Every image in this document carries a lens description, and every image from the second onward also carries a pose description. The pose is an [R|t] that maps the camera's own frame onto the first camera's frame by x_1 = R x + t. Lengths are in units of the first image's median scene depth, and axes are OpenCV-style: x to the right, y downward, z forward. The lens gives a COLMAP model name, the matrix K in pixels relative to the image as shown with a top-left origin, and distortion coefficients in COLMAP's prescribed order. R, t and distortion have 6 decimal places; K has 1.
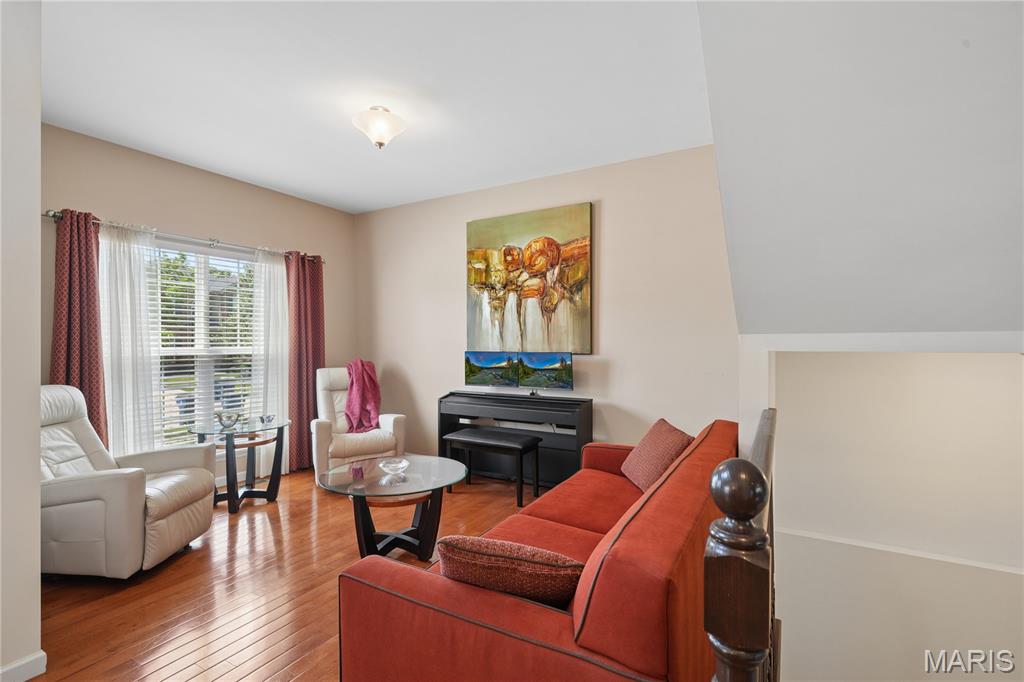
lens RADIAL K [[470.3, 0, 511.0], [0, 470.3, 343.9], [0, 0, 1]] dist [0.015220, 0.001451]
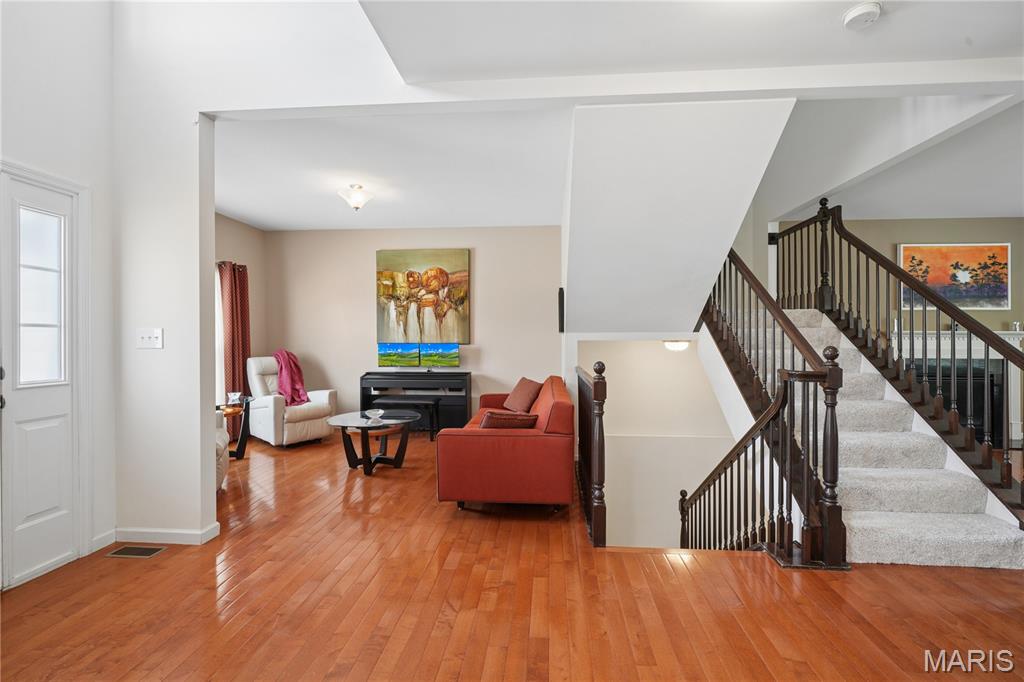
lens RADIAL K [[413.8, 0, 516.7], [0, 413.8, 338.0], [0, 0, 1]] dist [-0.000013, -0.000134]
pose [[0.899788, -0.001429, 0.436326, -0.273901], [0.000760, 0.999998, 0.001707, -0.001059], [-0.436328, -0.001204, 0.899787, -0.307244]]
